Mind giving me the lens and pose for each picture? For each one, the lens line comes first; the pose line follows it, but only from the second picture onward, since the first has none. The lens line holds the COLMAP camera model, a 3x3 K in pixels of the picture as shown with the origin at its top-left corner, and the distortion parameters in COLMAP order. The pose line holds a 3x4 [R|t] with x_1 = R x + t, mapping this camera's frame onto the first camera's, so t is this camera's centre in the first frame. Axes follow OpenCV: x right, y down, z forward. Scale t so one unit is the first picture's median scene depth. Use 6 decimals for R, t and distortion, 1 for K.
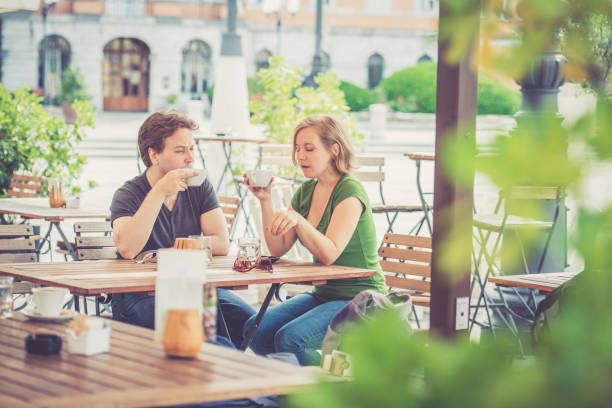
lens RADIAL K [[1403.8, 0, 307.1], [0, 1403.8, 204.0], [0, 0, 1]] dist [0.024846, 0.000000]
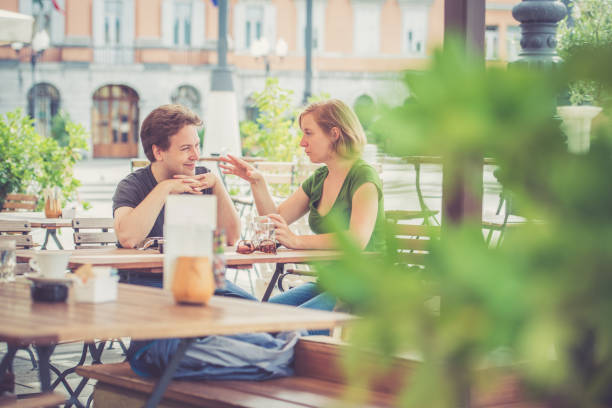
lens RADIAL K [[1403.8, 0, 307.0], [0, 1403.8, 205.5], [0, 0, 1]] dist [0.024846, 0.000000]
pose [[0.999849, -0.015918, 0.007000, -0.004182], [0.016135, 0.999354, -0.032105, 0.019954], [-0.006484, 0.032213, 0.999460, 0.007103]]
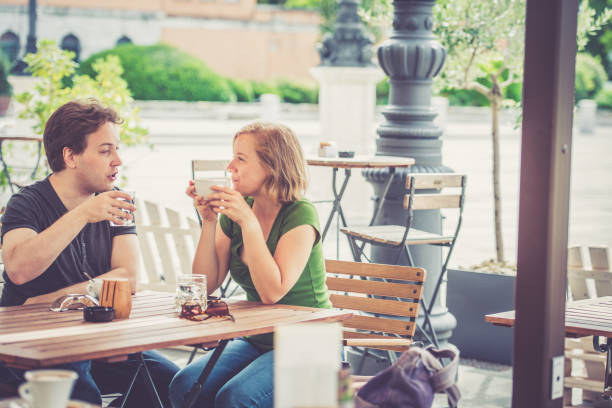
lens RADIAL K [[1504.3, 0, 308.2], [0, 1504.3, 202.3], [0, 0, 1]] dist [0.014135, 0.000000]
pose [[0.977685, -0.017433, 0.209350, -0.067722], [0.016599, 0.999846, 0.005741, -0.009033], [-0.209418, -0.002138, 0.977824, 0.072274]]
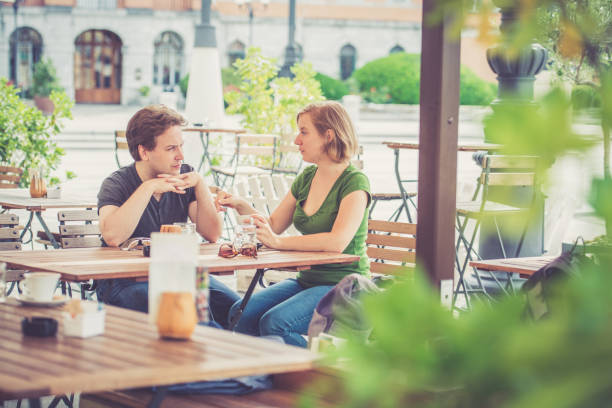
lens RADIAL K [[1403.8, 0, 304.6], [0, 1403.8, 204.0], [0, 0, 1]] dist [0.024846, 0.000000]
pose [[0.999827, -0.006331, 0.017517, -0.003457], [0.006224, 0.999962, 0.006126, 0.001522], [-0.017555, -0.006016, 0.999828, -0.005979]]
